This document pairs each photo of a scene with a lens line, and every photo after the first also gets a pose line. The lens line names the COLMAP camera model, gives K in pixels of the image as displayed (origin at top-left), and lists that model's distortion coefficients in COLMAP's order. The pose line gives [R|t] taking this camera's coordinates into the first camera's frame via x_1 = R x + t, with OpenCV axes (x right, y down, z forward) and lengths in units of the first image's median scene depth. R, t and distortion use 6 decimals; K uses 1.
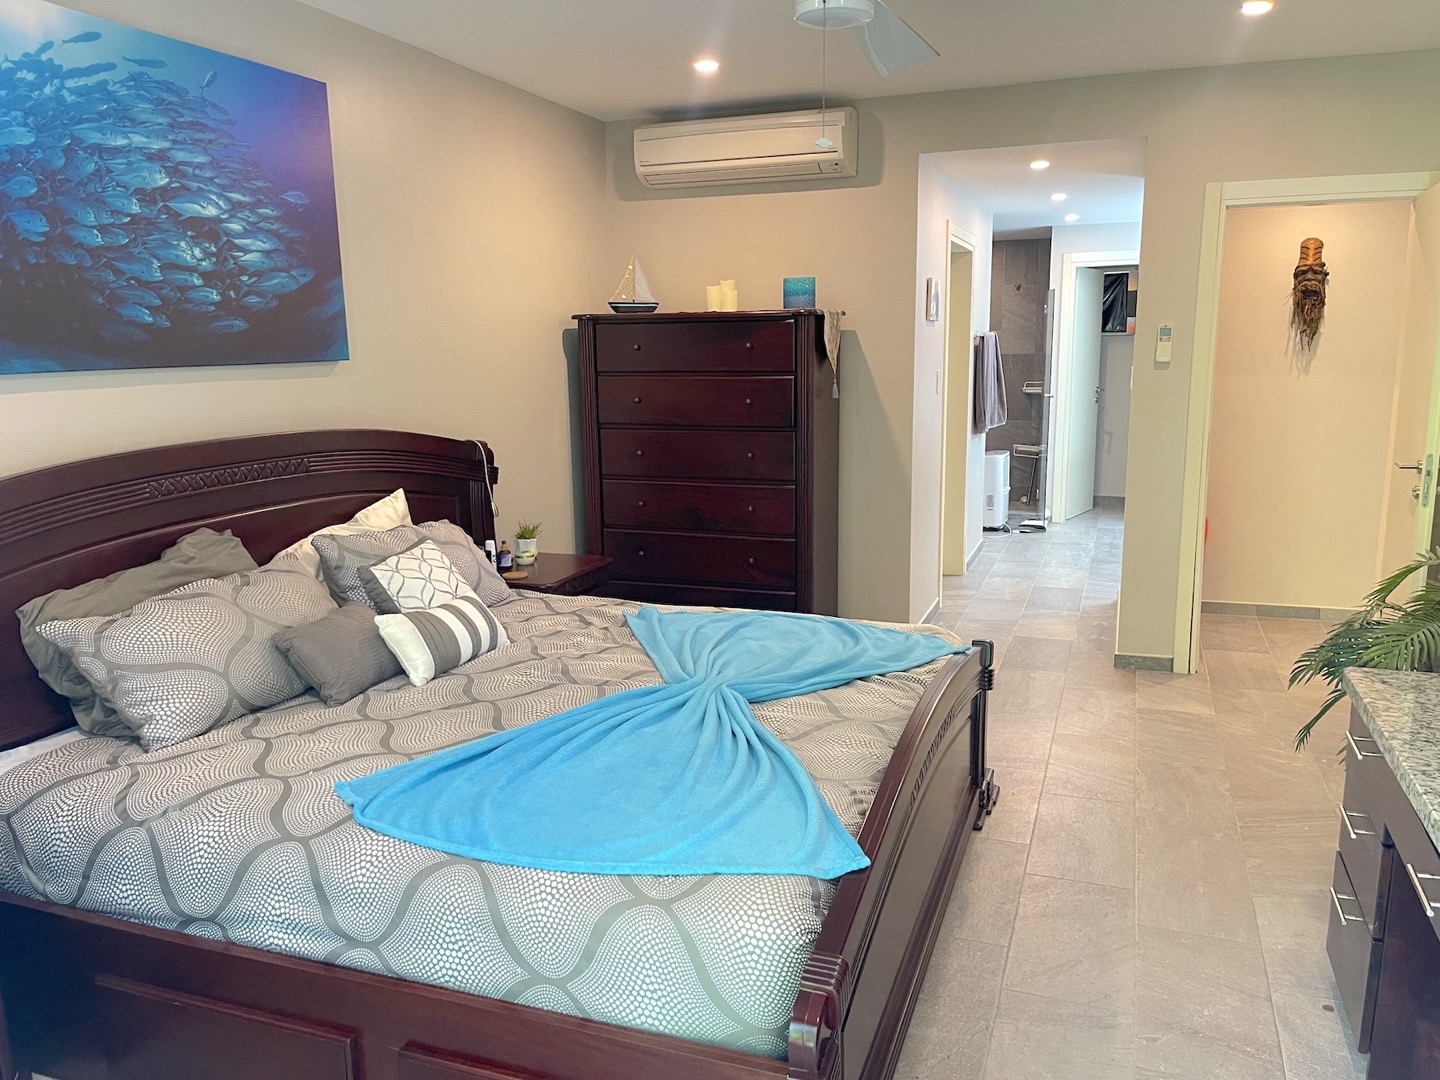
lens RADIAL K [[1085.5, 0, 722.0], [0, 1085.5, 544.4], [0, 0, 1]] dist [0.057019, -0.067603]
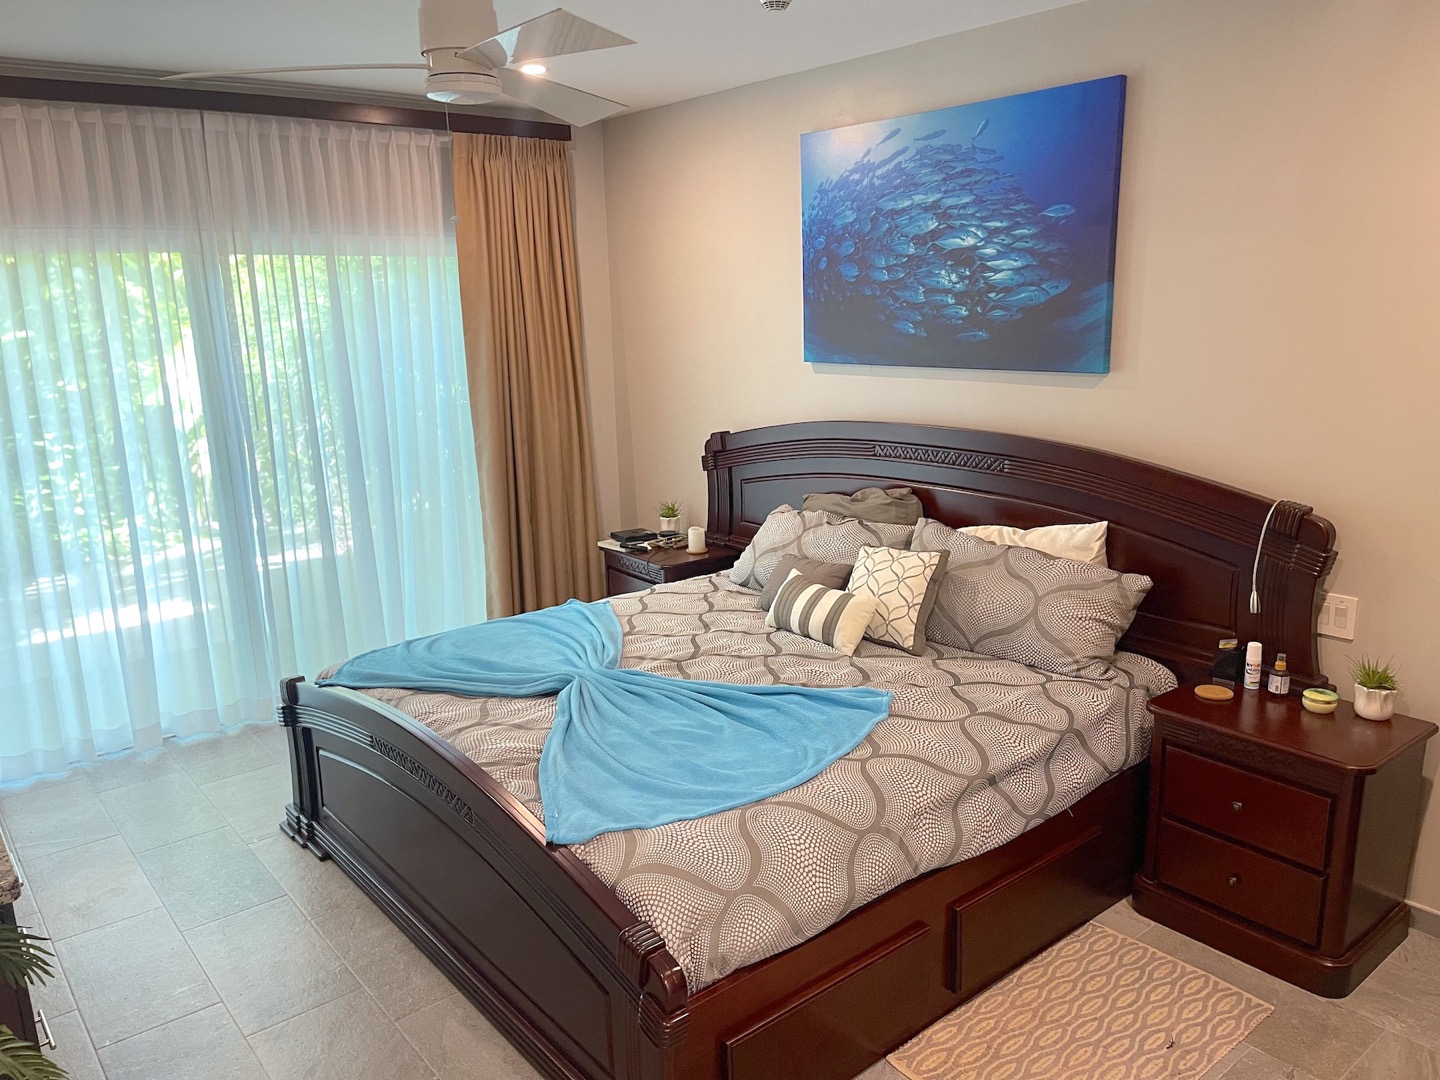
lens RADIAL K [[1085.5, 0, 720.1], [0, 1085.5, 540.9], [0, 0, 1]] dist [0.057019, -0.067603]
pose [[-0.457166, 0.212677, -0.863578, 0.788587], [-0.143727, 0.940558, 0.307723, -0.332721], [0.877691, 0.264800, -0.399423, 1.361745]]
